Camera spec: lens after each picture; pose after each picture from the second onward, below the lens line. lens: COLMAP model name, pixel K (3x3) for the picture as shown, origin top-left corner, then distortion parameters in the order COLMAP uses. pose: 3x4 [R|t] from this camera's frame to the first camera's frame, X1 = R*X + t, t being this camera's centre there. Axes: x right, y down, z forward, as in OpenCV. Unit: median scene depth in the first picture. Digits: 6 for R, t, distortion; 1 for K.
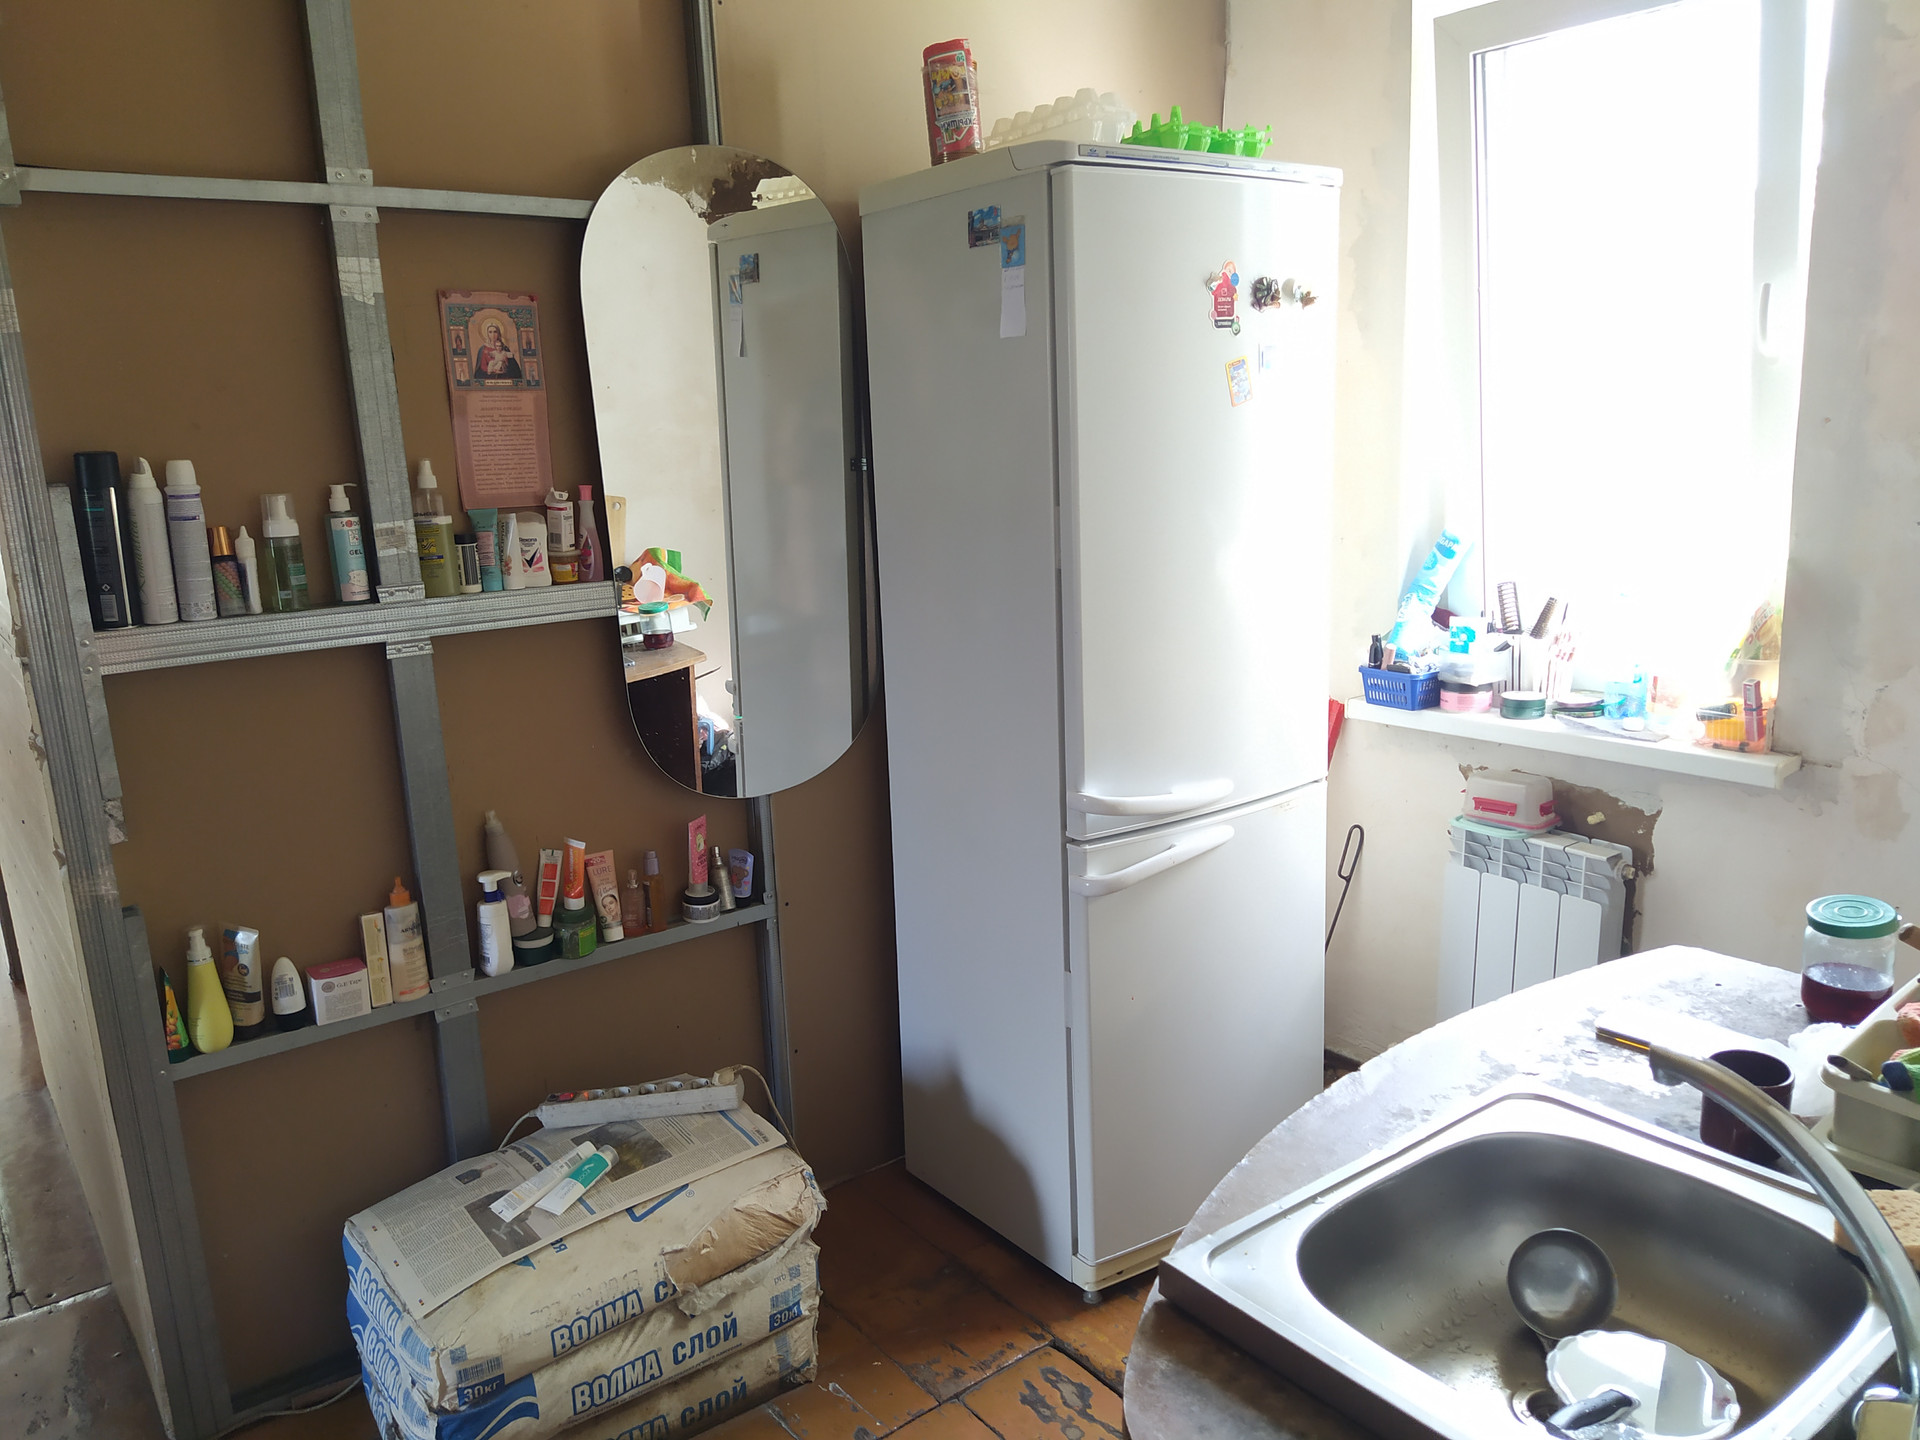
lens RADIAL K [[1429.1, 0, 963.8], [0, 1429.1, 727.1], [0, 0, 1]] dist [0.097949, -0.149378]
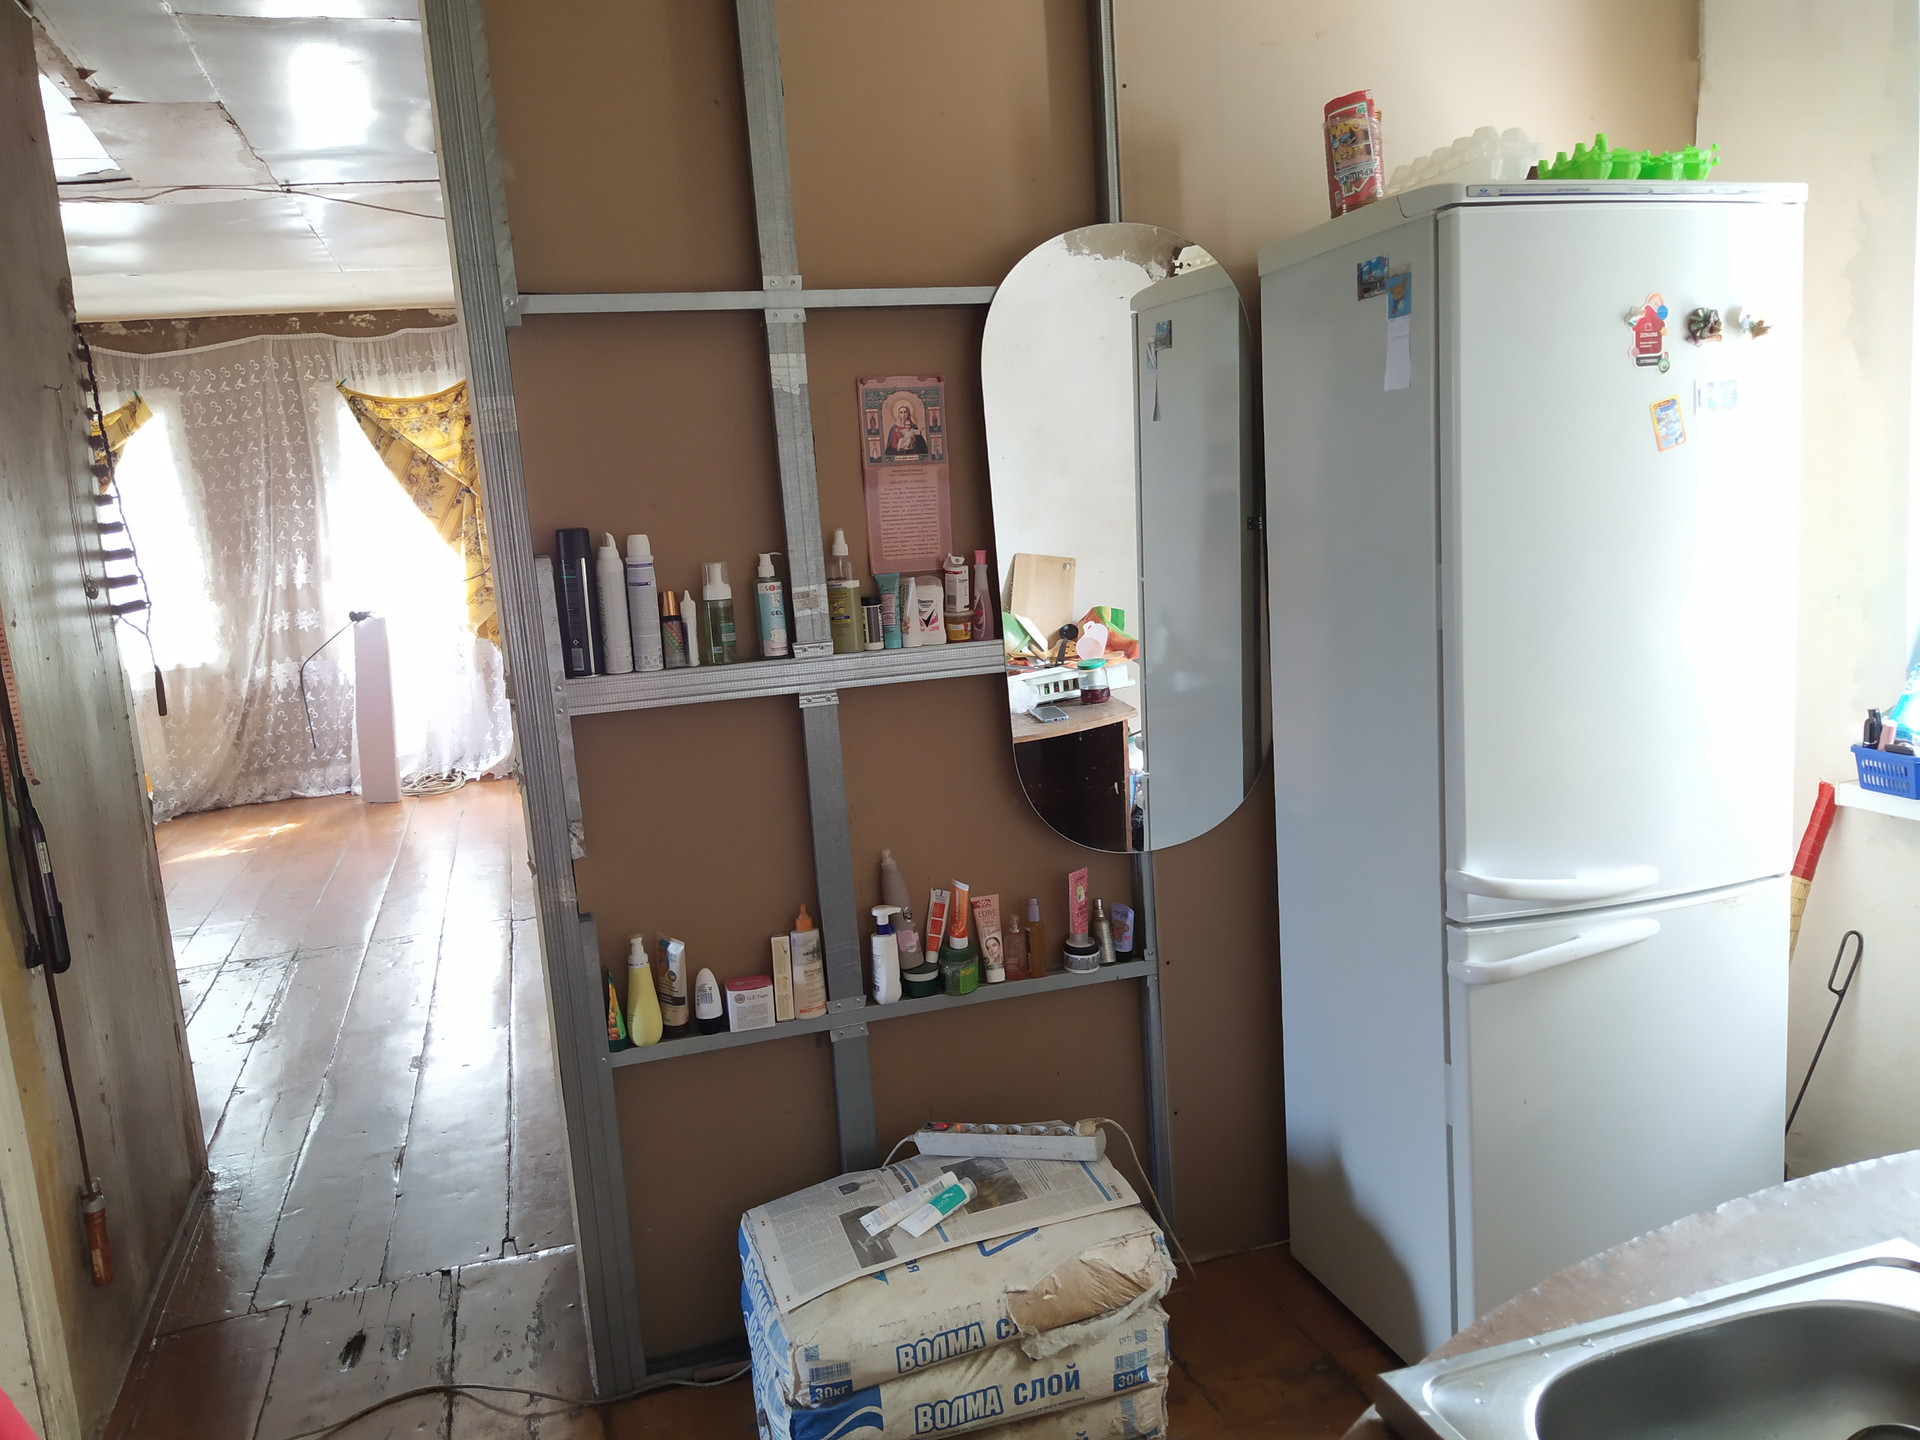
lens RADIAL K [[1429.1, 0, 963.8], [0, 1429.1, 727.1], [0, 0, 1]] dist [0.097949, -0.149378]
pose [[0.936494, 0.030797, -0.349329, 0.102623], [-0.044115, 0.998569, -0.030230, -0.004436], [0.347898, 0.043721, 0.936512, 0.008911]]
